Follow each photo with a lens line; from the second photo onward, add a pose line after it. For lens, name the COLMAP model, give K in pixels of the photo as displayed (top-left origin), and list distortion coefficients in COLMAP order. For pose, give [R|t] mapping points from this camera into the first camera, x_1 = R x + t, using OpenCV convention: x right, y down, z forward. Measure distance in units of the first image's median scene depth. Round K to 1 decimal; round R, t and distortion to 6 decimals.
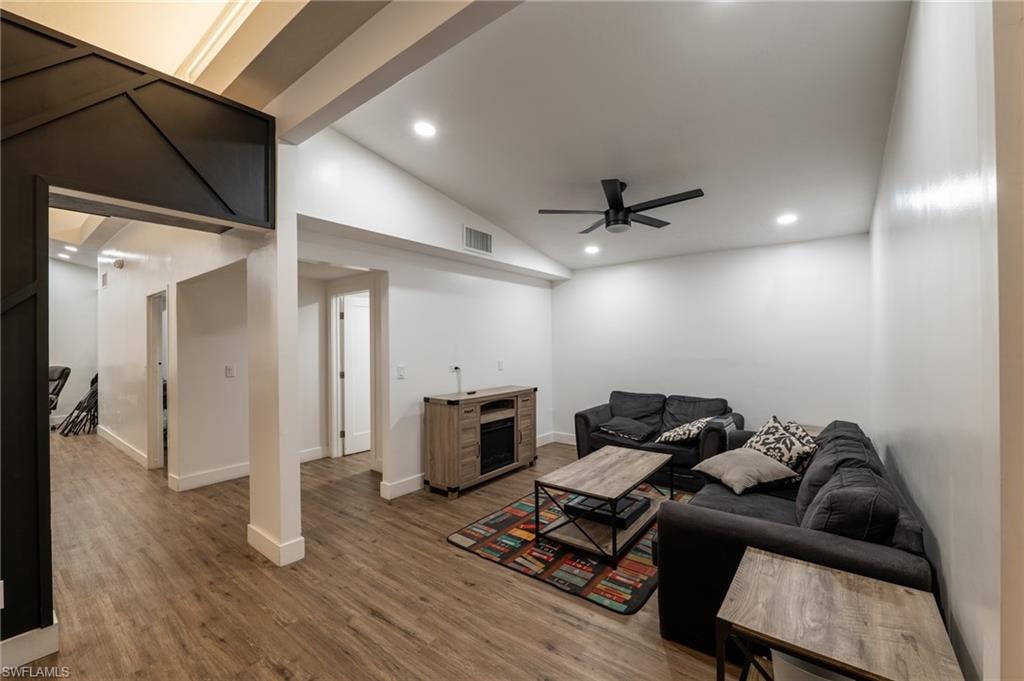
lens RADIAL K [[413.8, 0, 515.0], [0, 413.8, 341.2], [0, 0, 1]] dist [-0.008650, -0.000217]
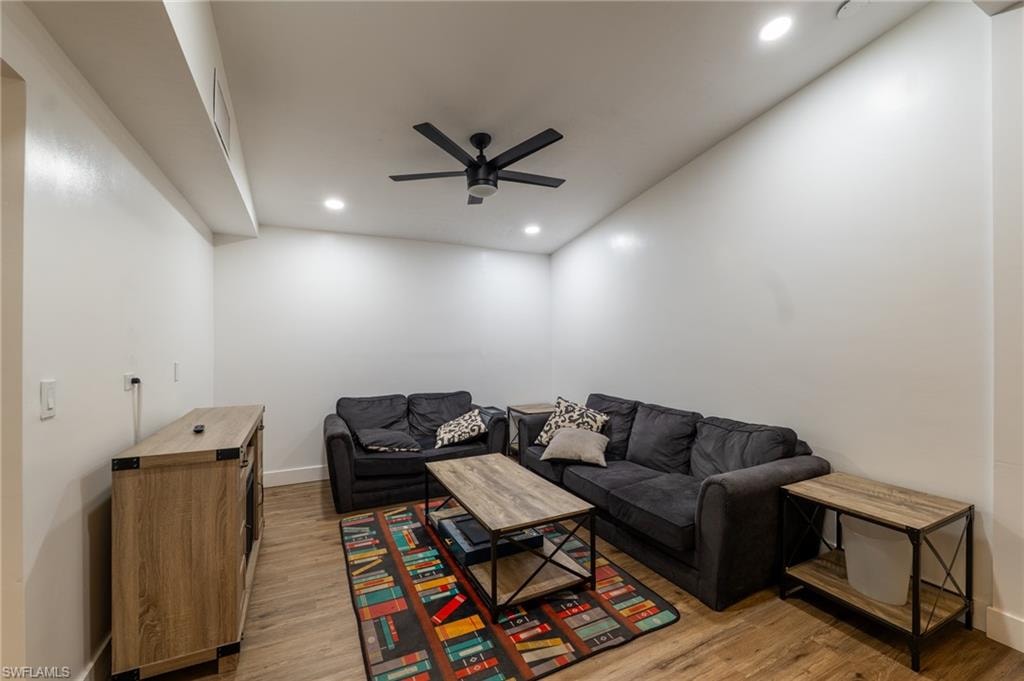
lens RADIAL K [[413.8, 0, 508.8], [0, 413.8, 342.2], [0, 0, 1]] dist [-0.008650, -0.000217]
pose [[0.443114, 0.007540, 0.896434, -0.496104], [-0.003325, 0.999972, -0.006767, 0.036934], [-0.896459, 0.000018, 0.443126, 0.634624]]
